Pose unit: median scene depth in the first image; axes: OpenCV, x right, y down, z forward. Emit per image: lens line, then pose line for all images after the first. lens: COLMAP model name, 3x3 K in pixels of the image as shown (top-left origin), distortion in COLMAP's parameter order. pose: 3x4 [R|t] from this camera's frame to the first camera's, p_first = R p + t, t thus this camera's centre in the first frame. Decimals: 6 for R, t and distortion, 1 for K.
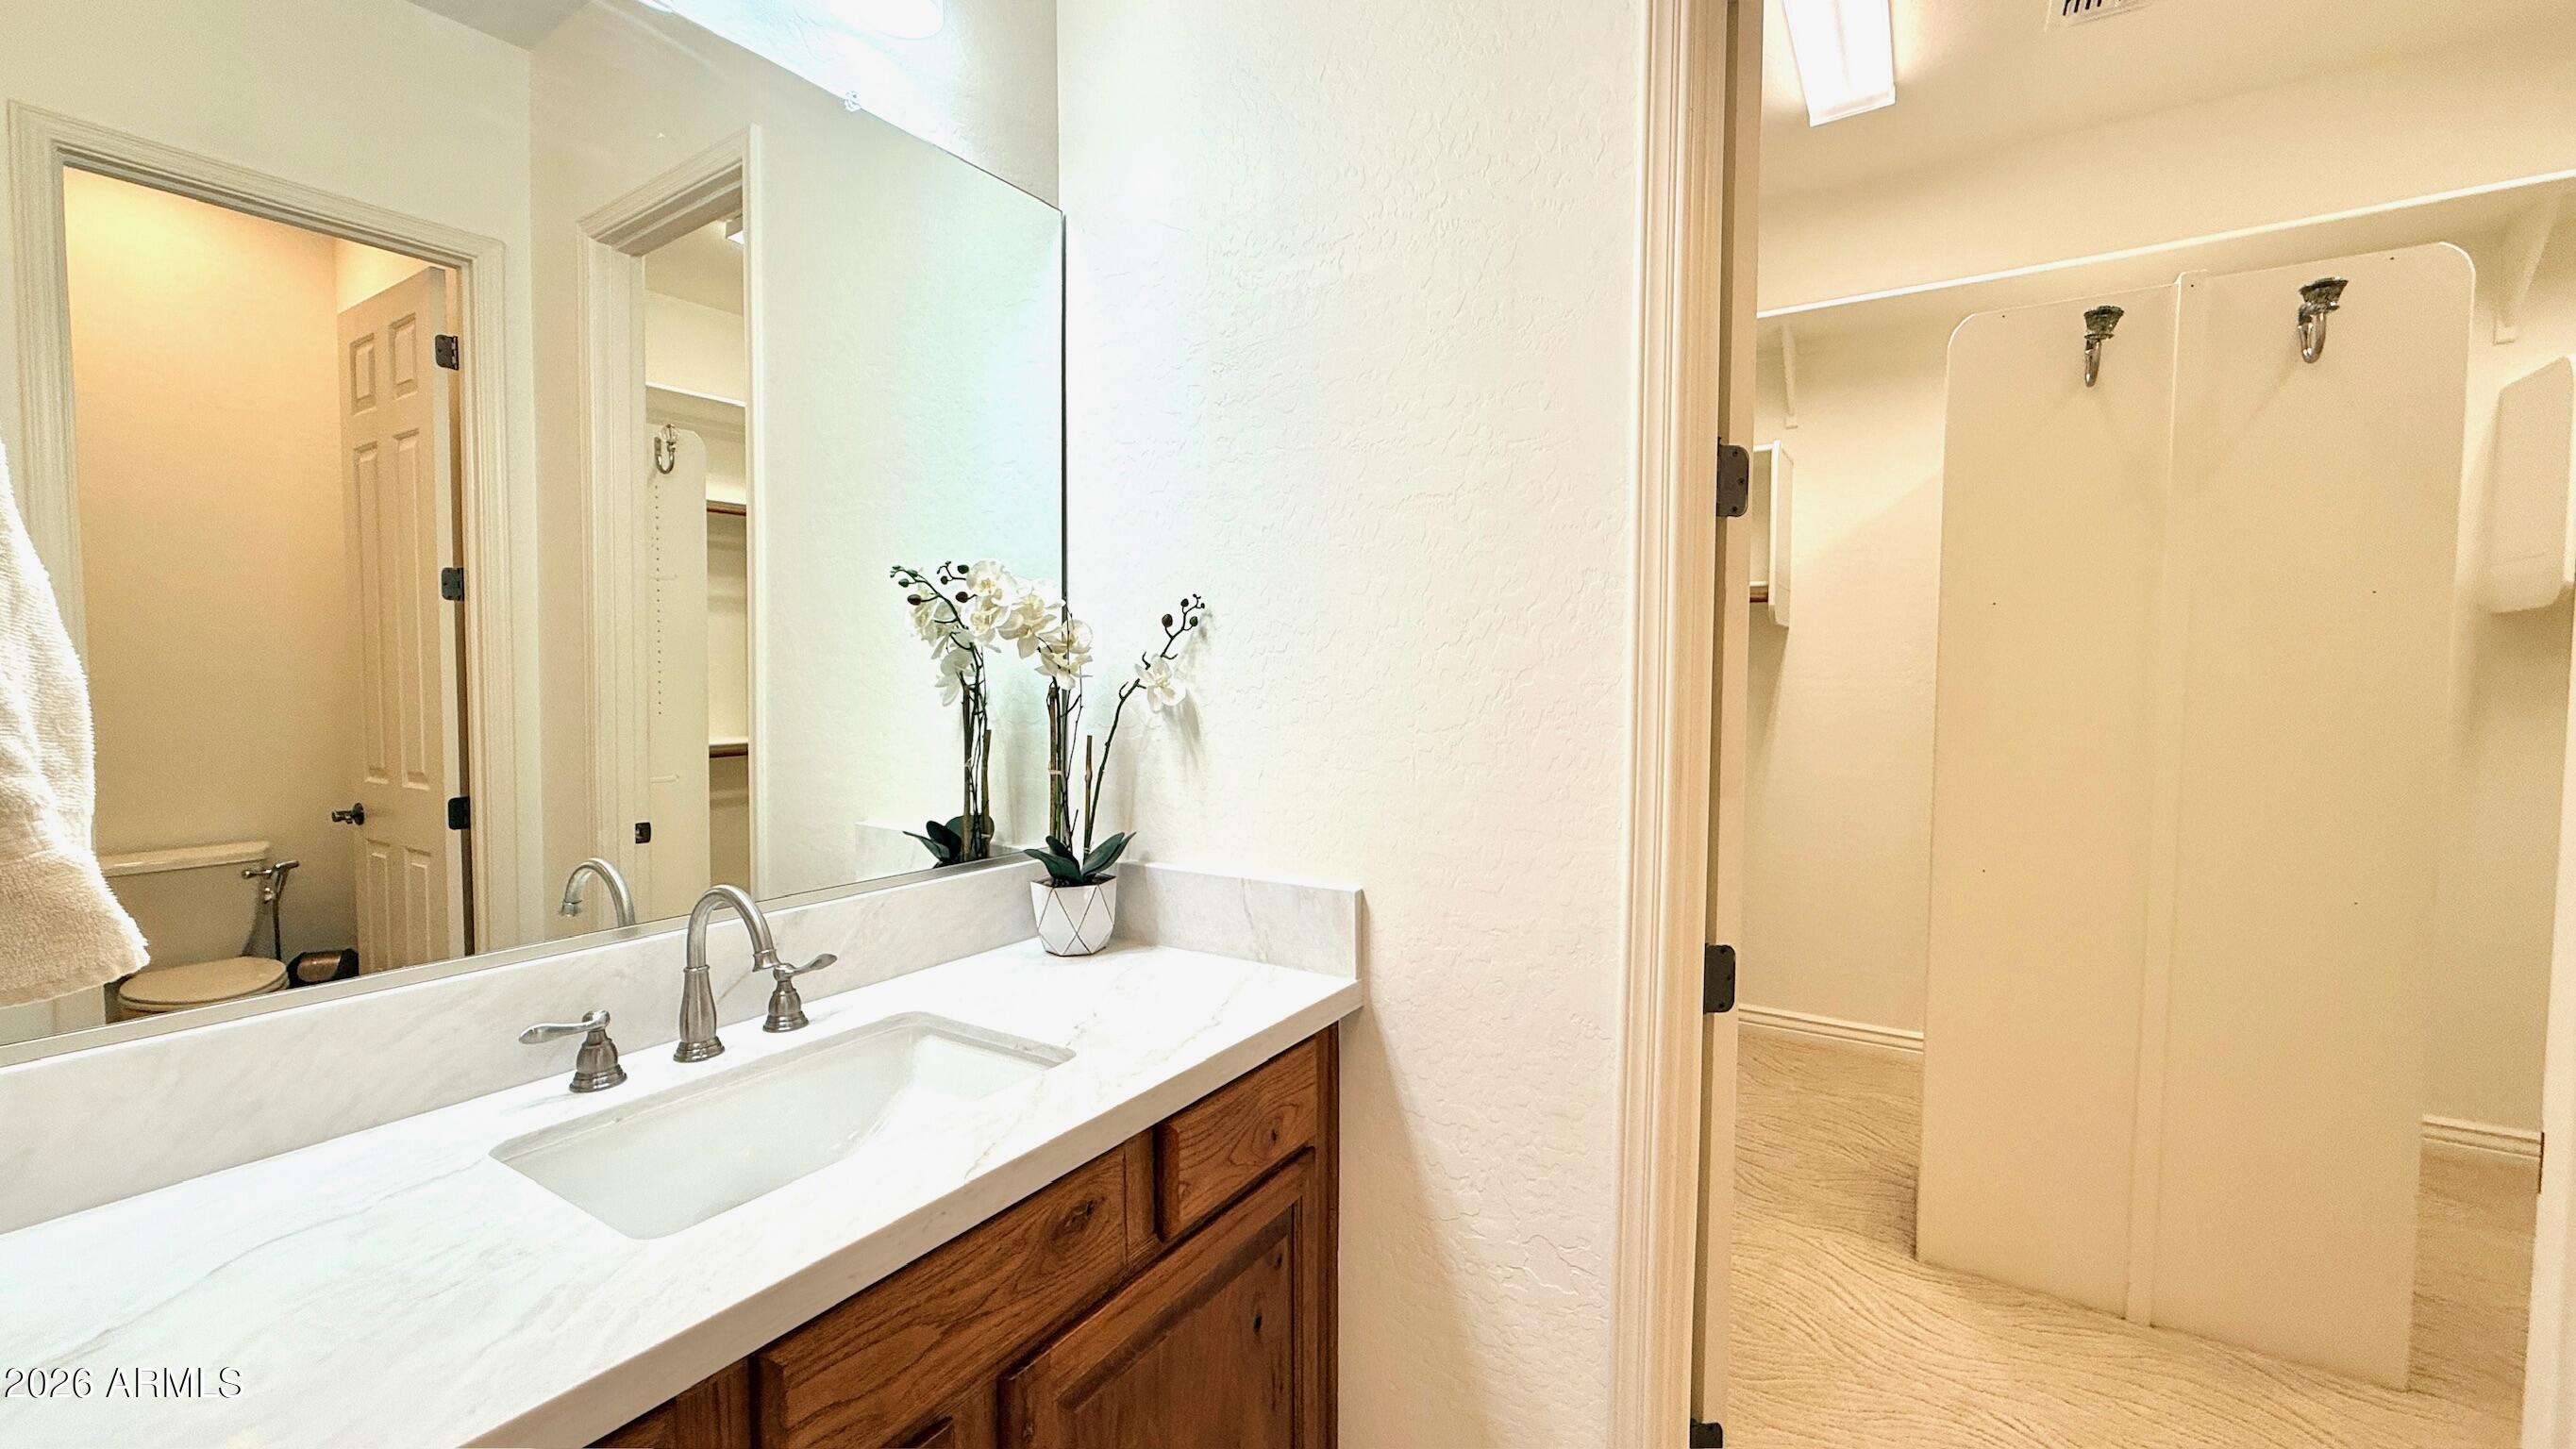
lens RADIAL K [[1024.3, 0, 1284.2], [0, 1024.3, 717.1], [0, 0, 1]] dist [0.001960, 0.000377]
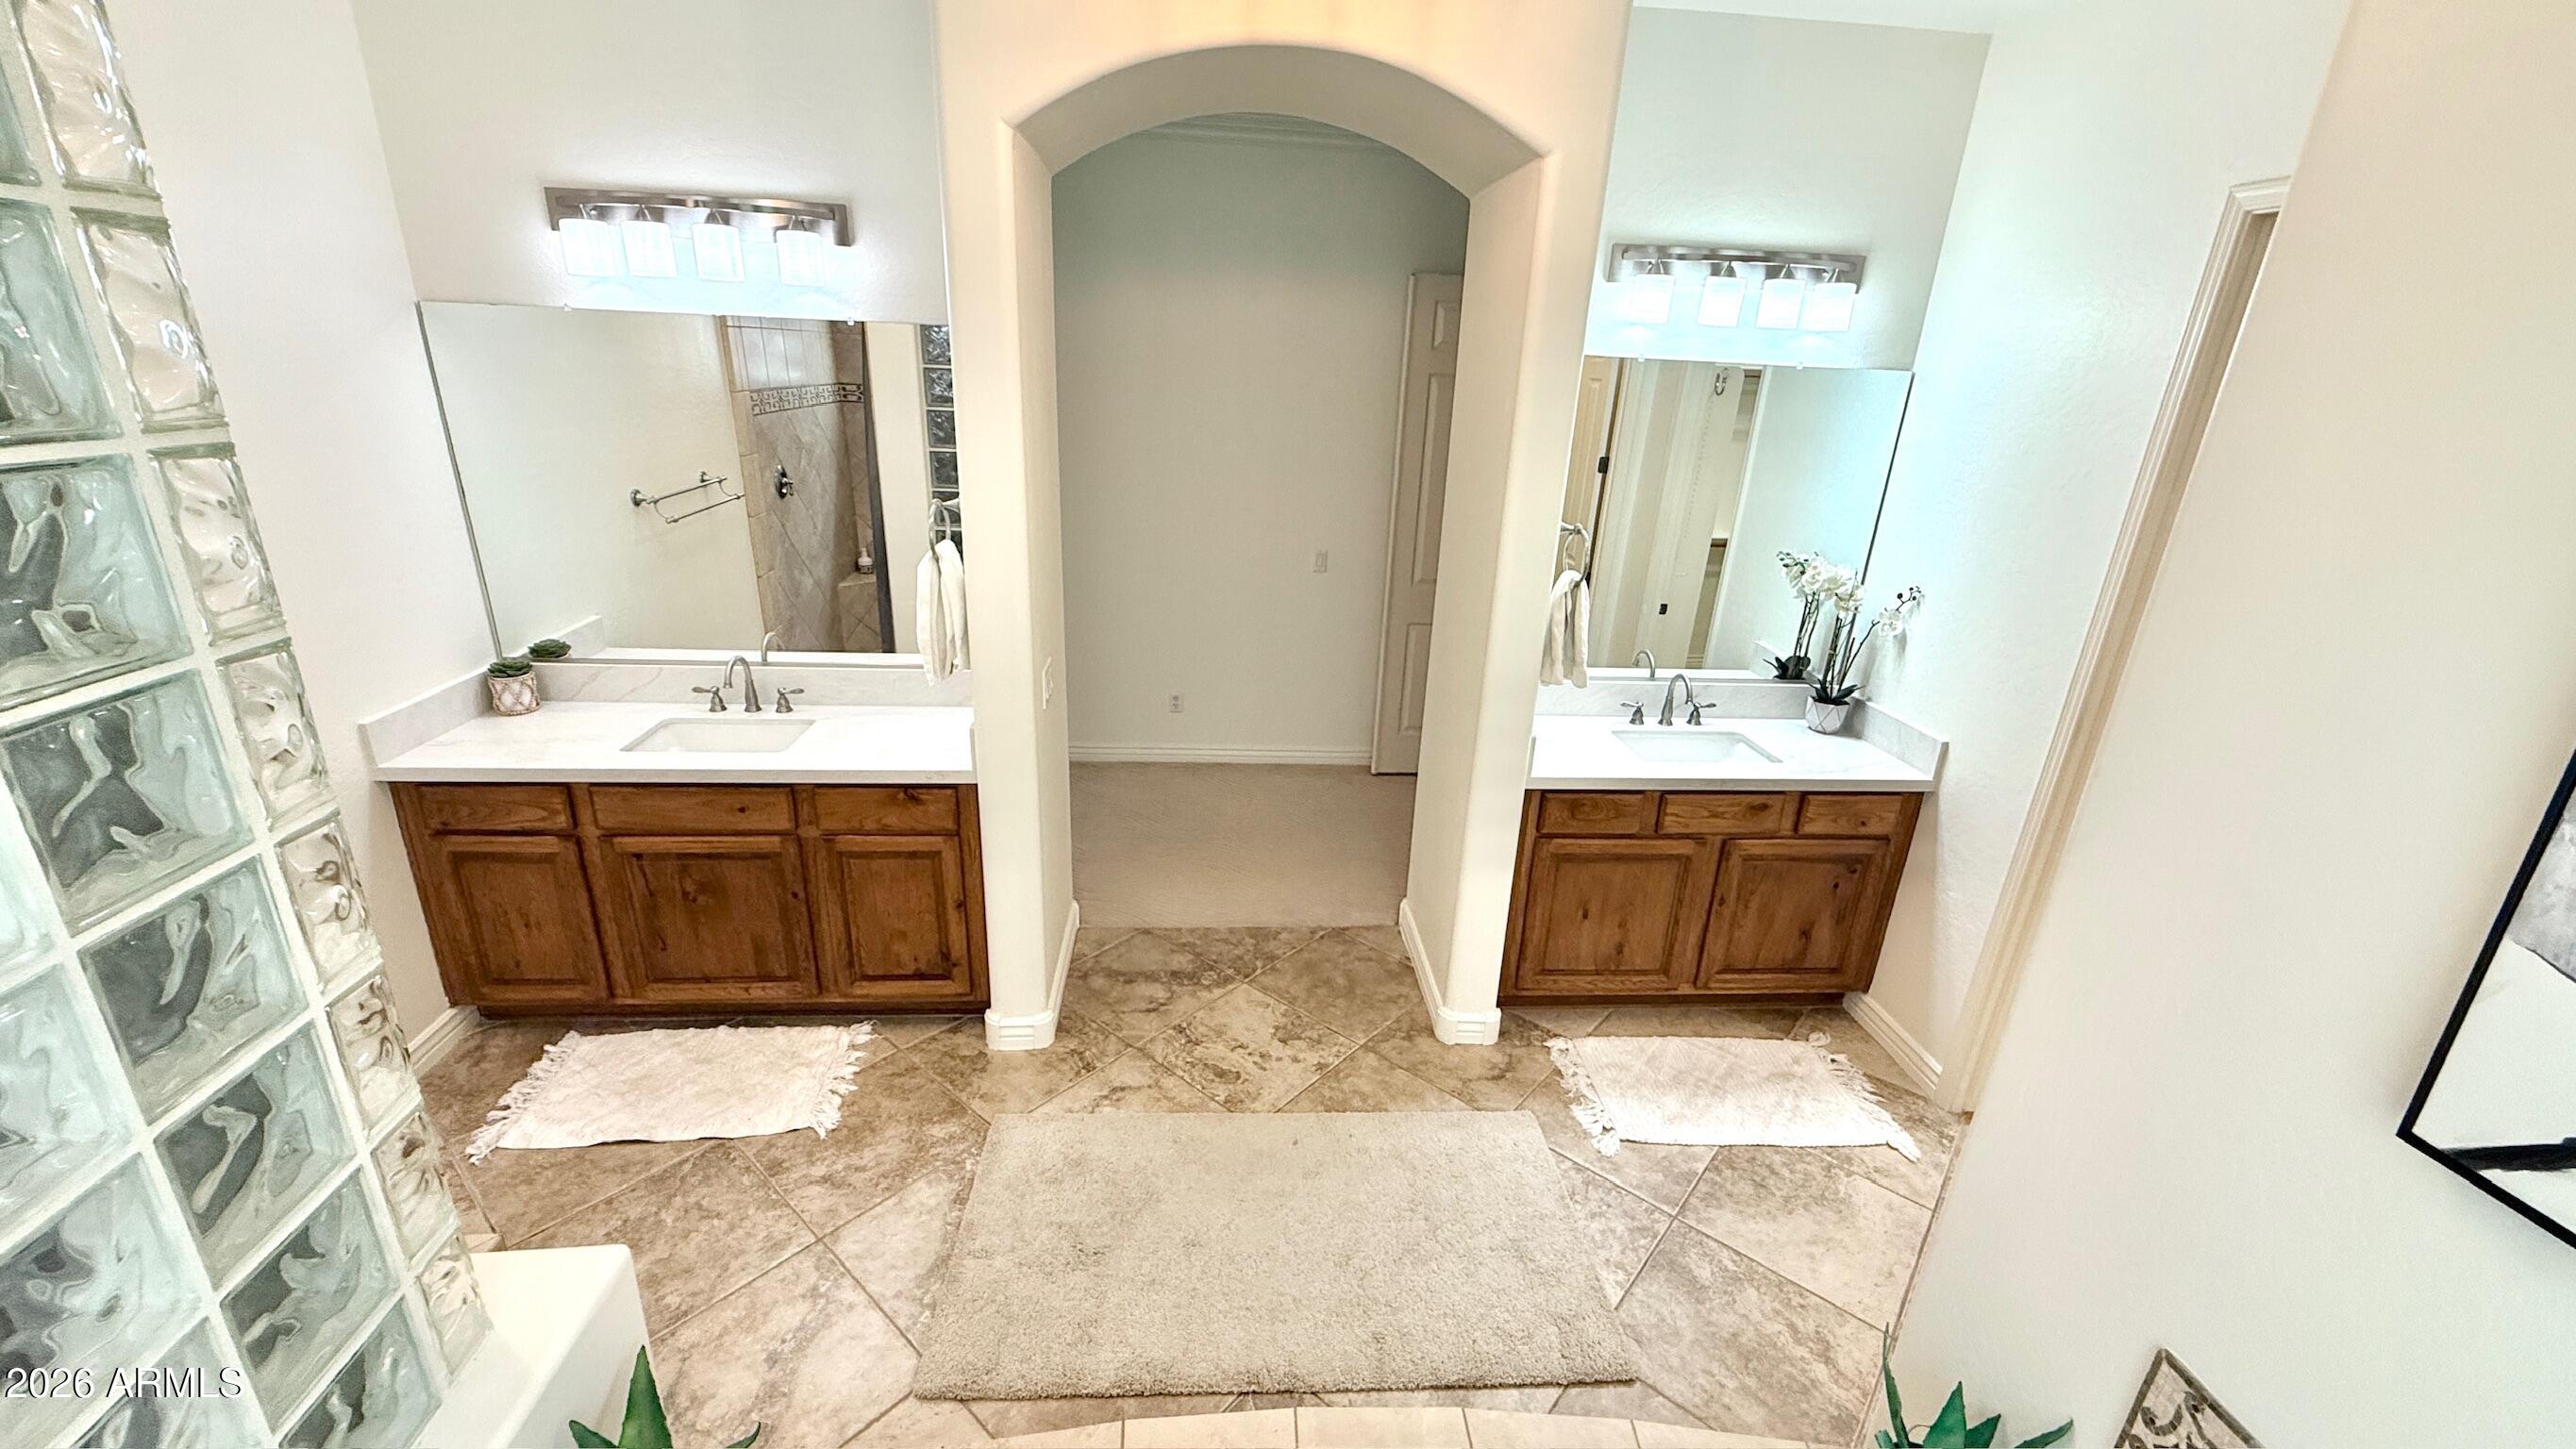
lens RADIAL K [[1024.3, 0, 1284.5], [0, 1024.3, 726.9], [0, 0, 1]] dist [0.001960, 0.000377]
pose [[0.605398, 0.293745, -0.739734, 0.823612], [-0.076005, 0.946493, 0.313646, -0.437585], [0.792285, -0.133658, 0.595332, -1.409539]]
